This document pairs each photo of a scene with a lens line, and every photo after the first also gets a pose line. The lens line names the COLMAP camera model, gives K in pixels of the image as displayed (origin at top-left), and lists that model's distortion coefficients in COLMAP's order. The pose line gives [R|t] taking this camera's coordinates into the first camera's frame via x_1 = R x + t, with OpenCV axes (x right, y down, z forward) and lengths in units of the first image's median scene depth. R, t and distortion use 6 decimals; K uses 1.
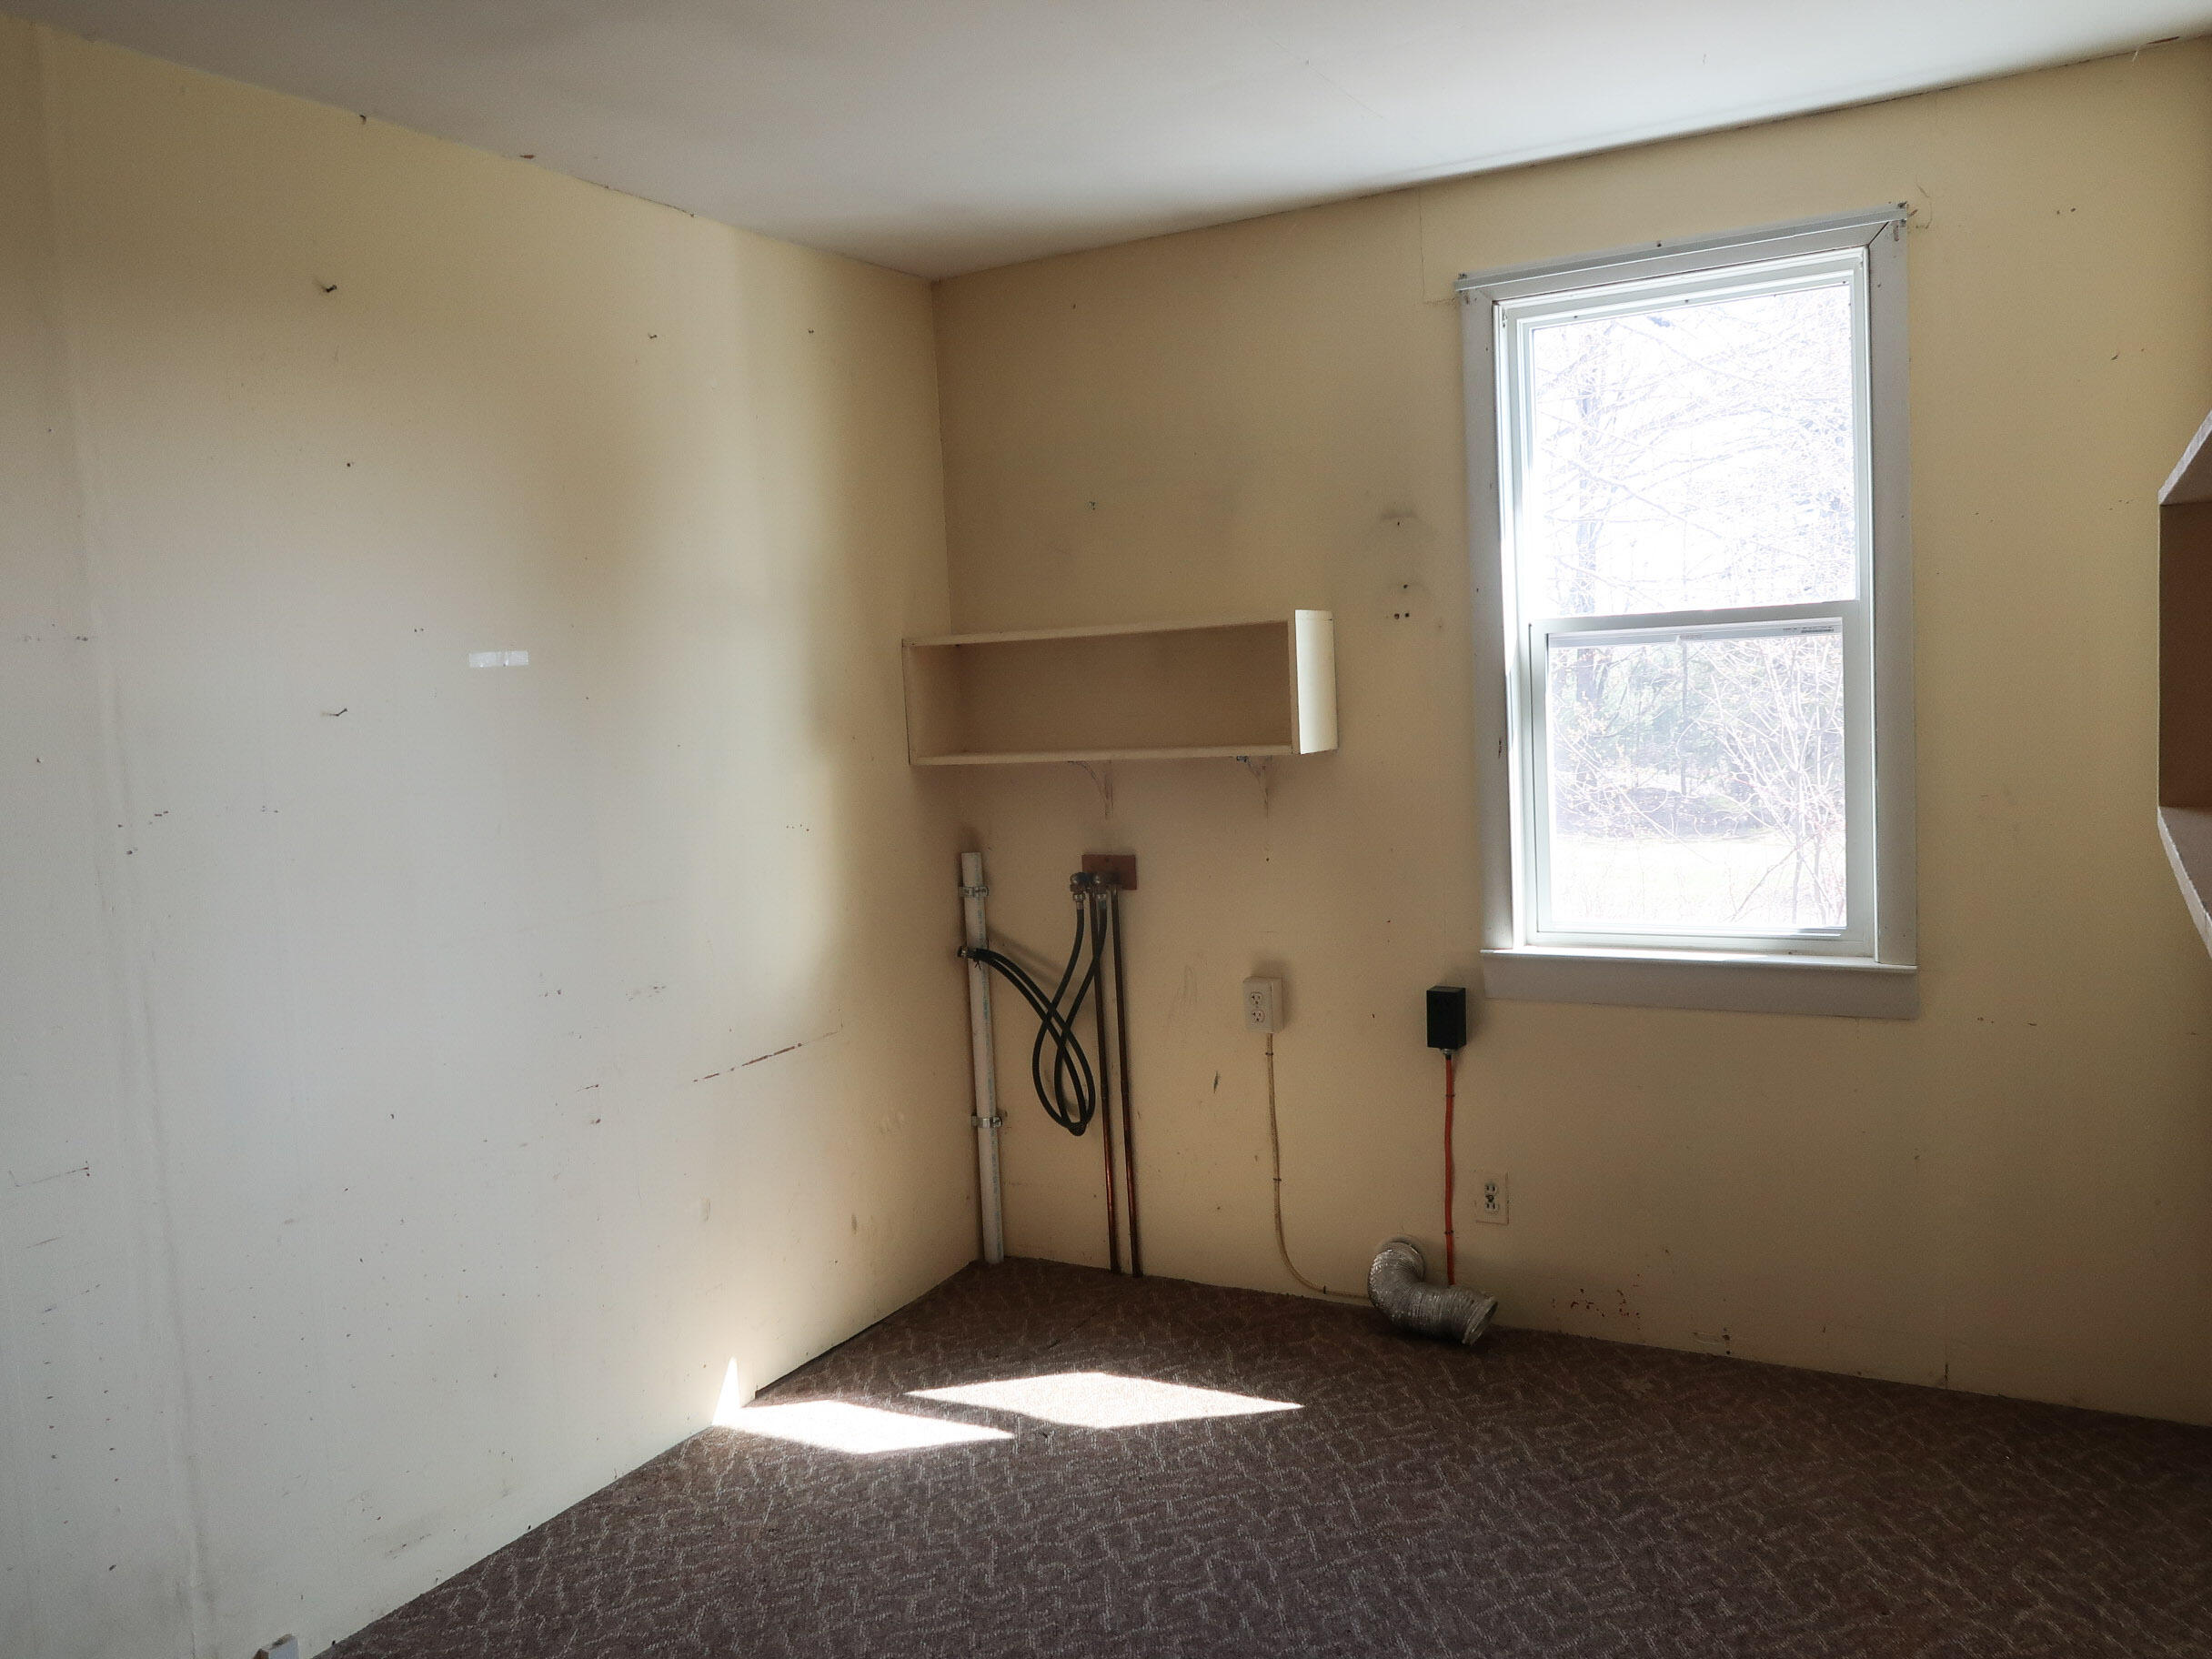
lens RADIAL K [[1724.0, 0, 1101.7], [0, 1724.0, 826.8], [0, 0, 1]] dist [-0.030662, 0.019364]
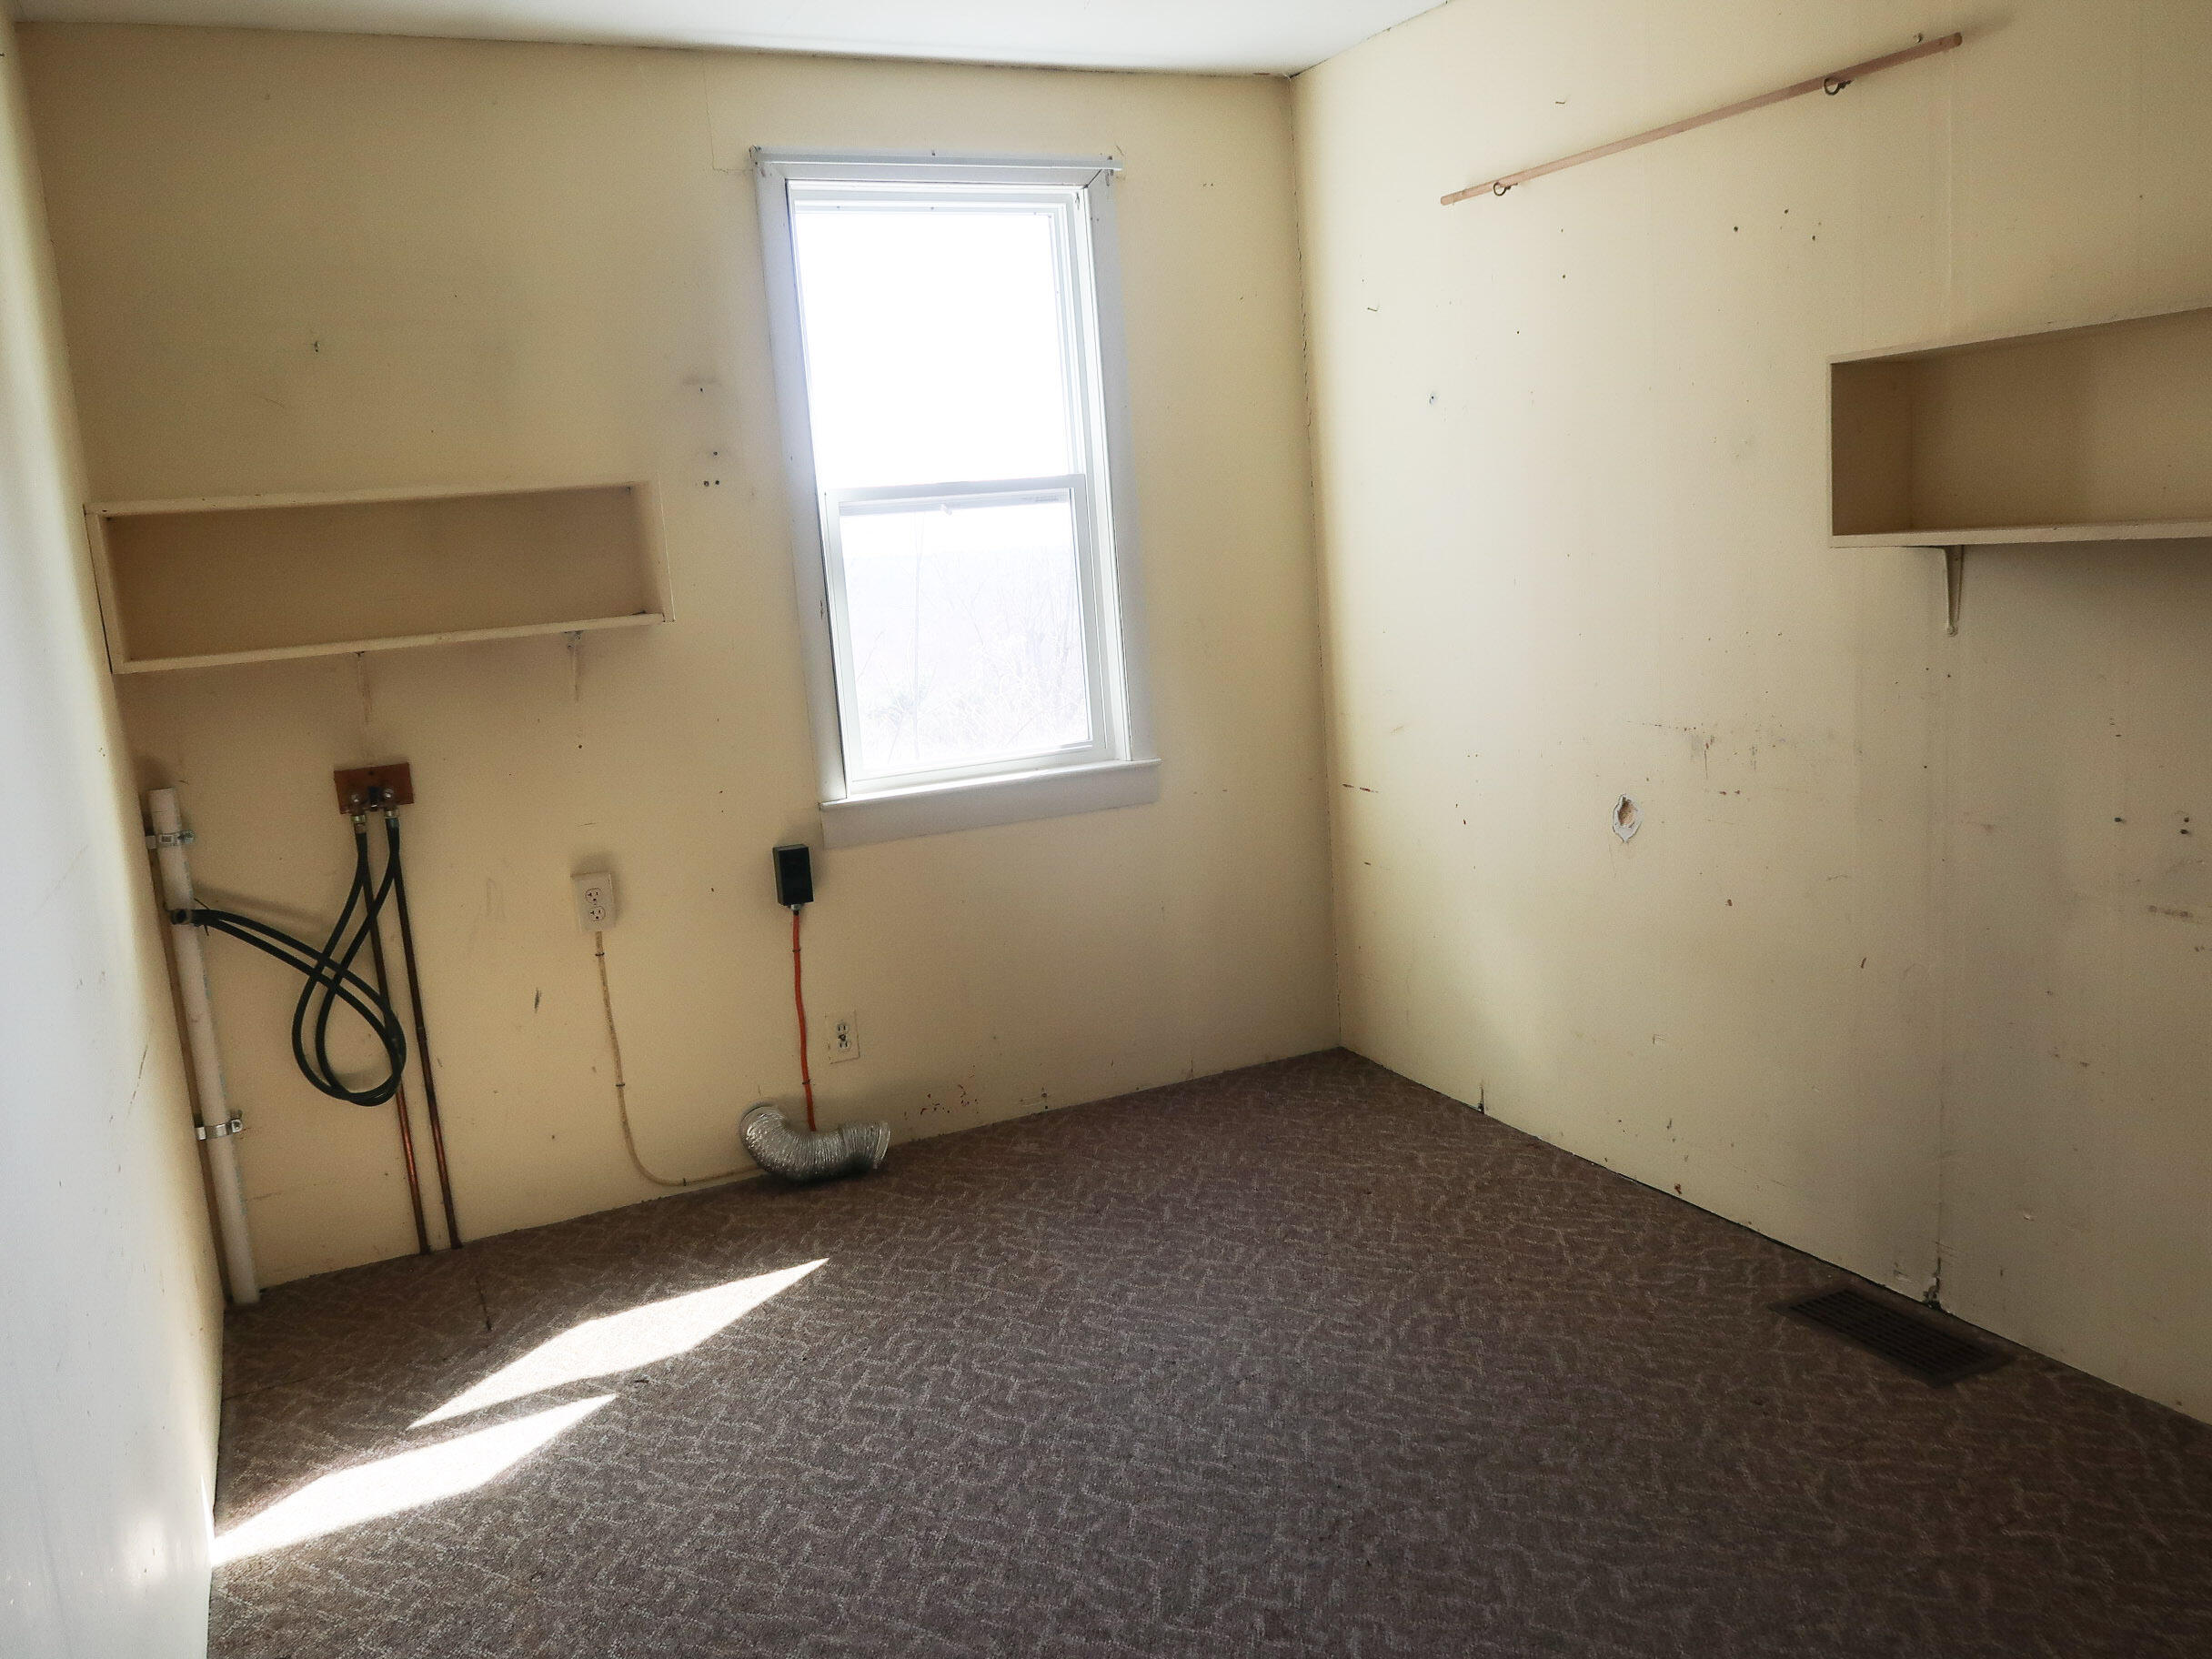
lens RADIAL K [[1724.0, 0, 1115.5], [0, 1724.0, 820.9], [0, 0, 1]] dist [-0.030662, 0.019364]
pose [[0.569490, -0.124229, 0.812557, -0.553593], [0.117205, 0.990686, 0.069318, 0.031540], [-0.813599, 0.055760, 0.578746, 0.254826]]
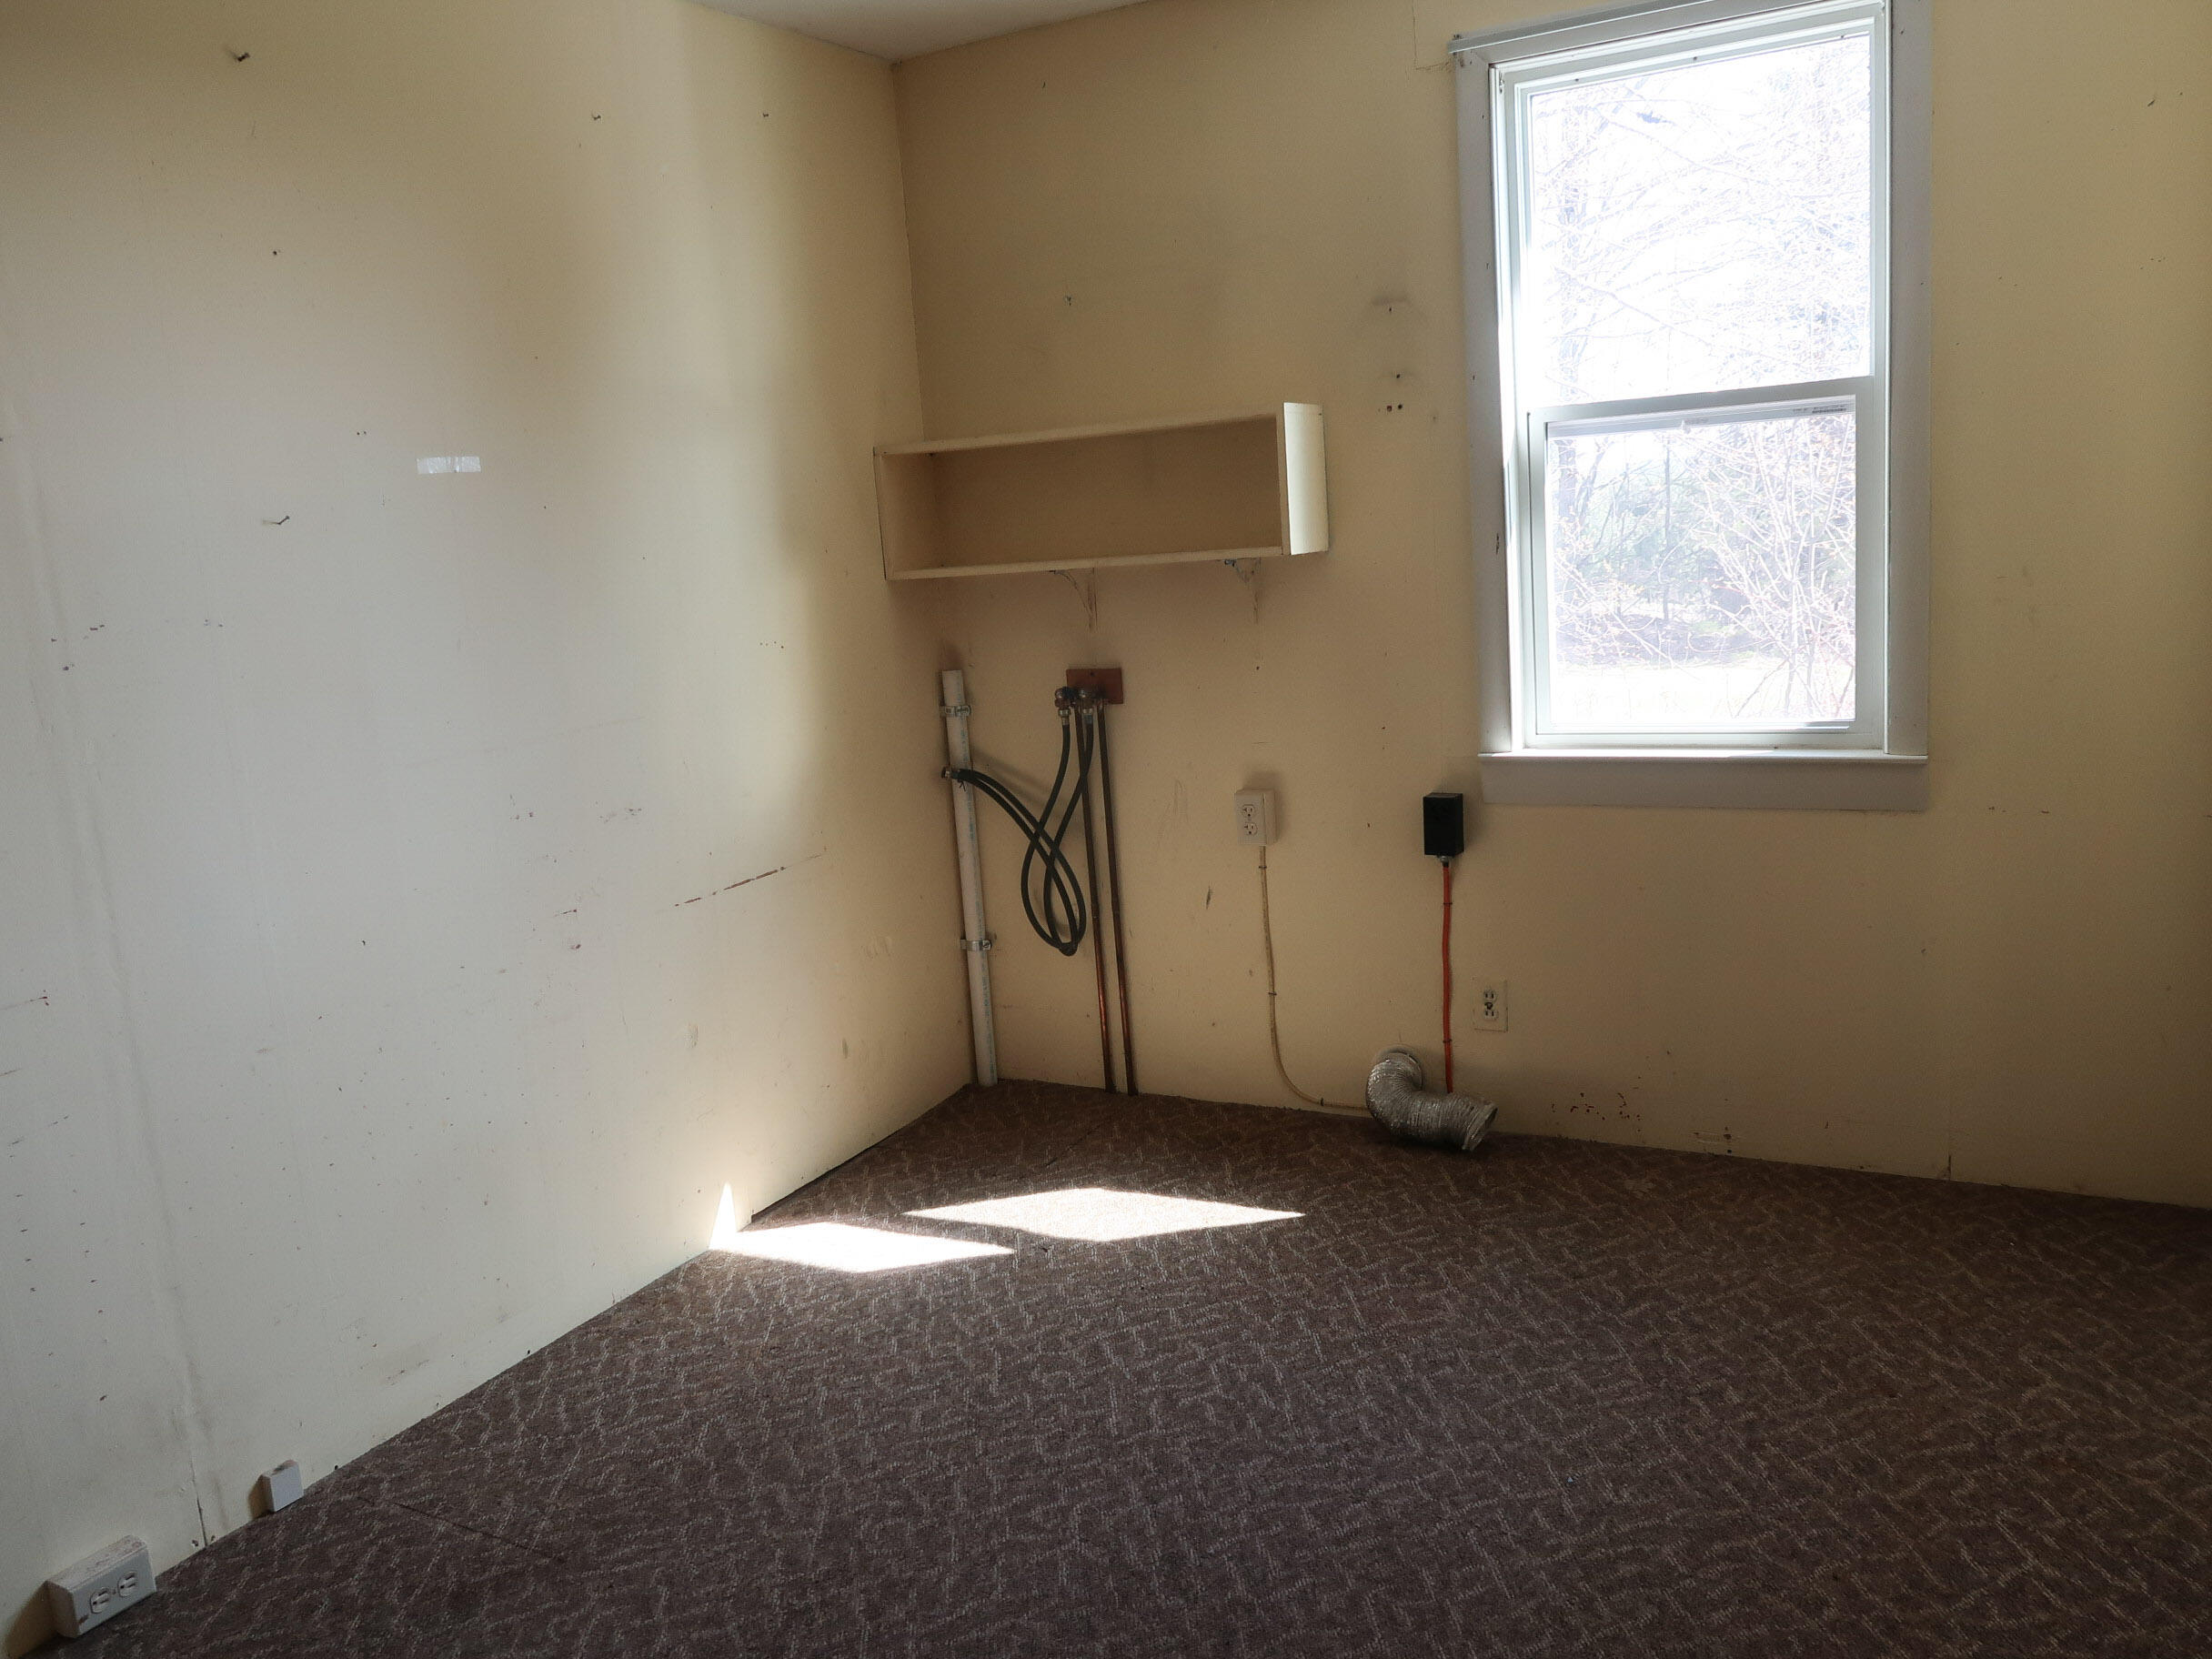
lens RADIAL K [[1724.0, 0, 1099.4], [0, 1724.0, 829.3], [0, 0, 1]] dist [-0.030662, 0.019364]
pose [[0.999665, -0.024152, 0.009261, -0.004673], [0.023212, 0.995594, 0.090851, 0.021406], [-0.011414, -0.090606, 0.995821, 0.028934]]
